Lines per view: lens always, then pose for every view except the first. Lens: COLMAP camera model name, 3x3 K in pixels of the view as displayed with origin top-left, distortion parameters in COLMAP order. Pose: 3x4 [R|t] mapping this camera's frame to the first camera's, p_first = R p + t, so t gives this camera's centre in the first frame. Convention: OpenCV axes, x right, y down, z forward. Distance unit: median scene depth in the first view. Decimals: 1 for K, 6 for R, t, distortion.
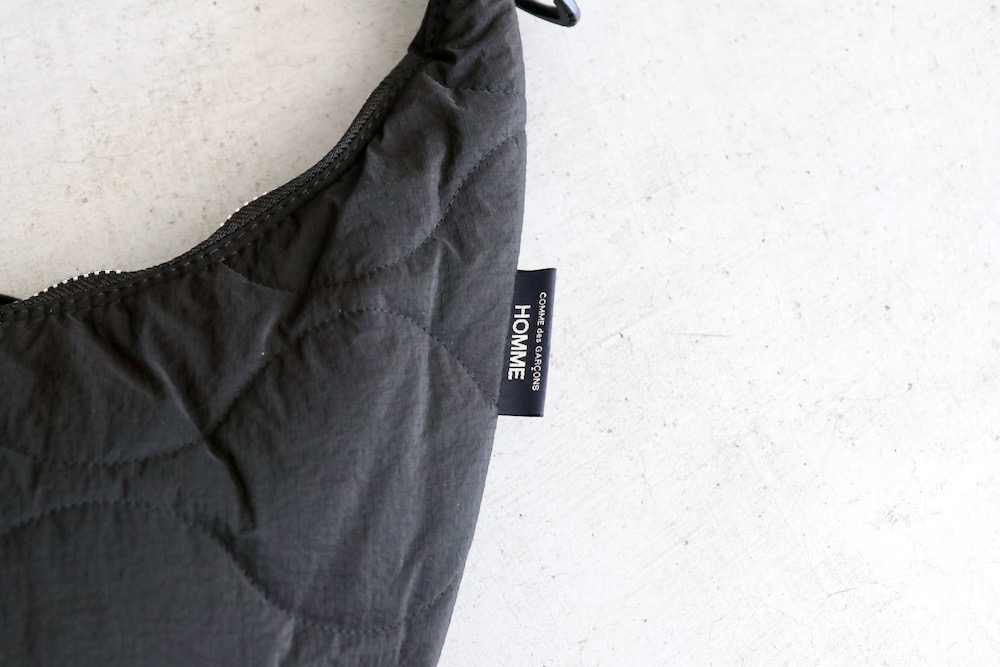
lens RADIAL K [[1465.0, 0, 500.0], [0, 1465.0, 333.5], [0, 0, 1]] dist [0.014708, 0.017135]
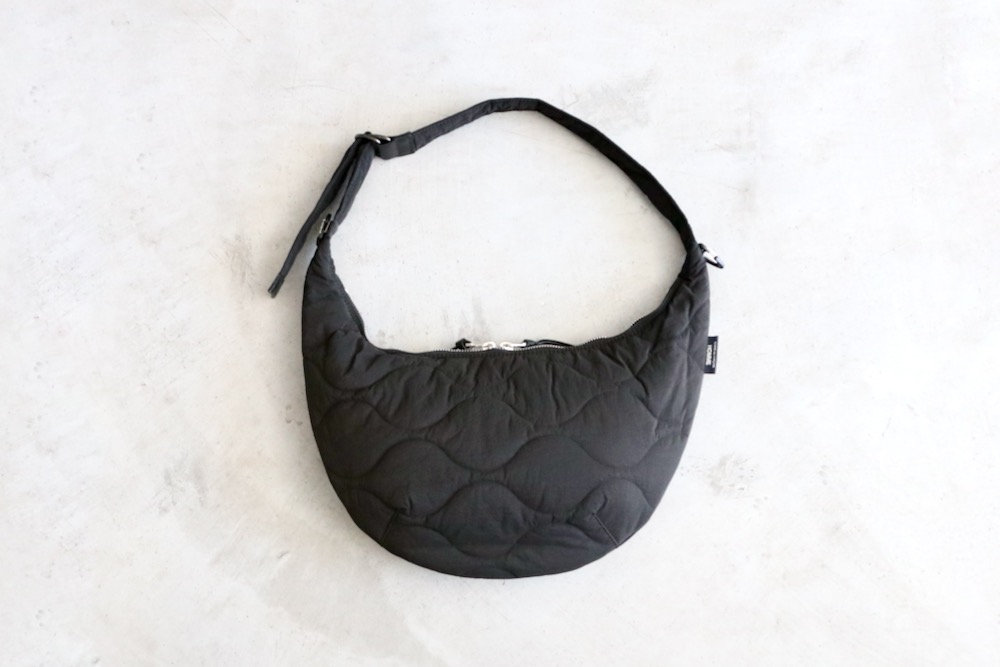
lens RADIAL K [[1232.2, 0, 500.0], [0, 1232.2, 333.5], [0, 0, 1]] dist [-0.064608, 0.007548]
pose [[0.992908, -0.004846, -0.118787, -0.154641], [0.000594, 0.999359, -0.035802, 0.067586], [0.118884, 0.035478, 0.992274, -2.367589]]
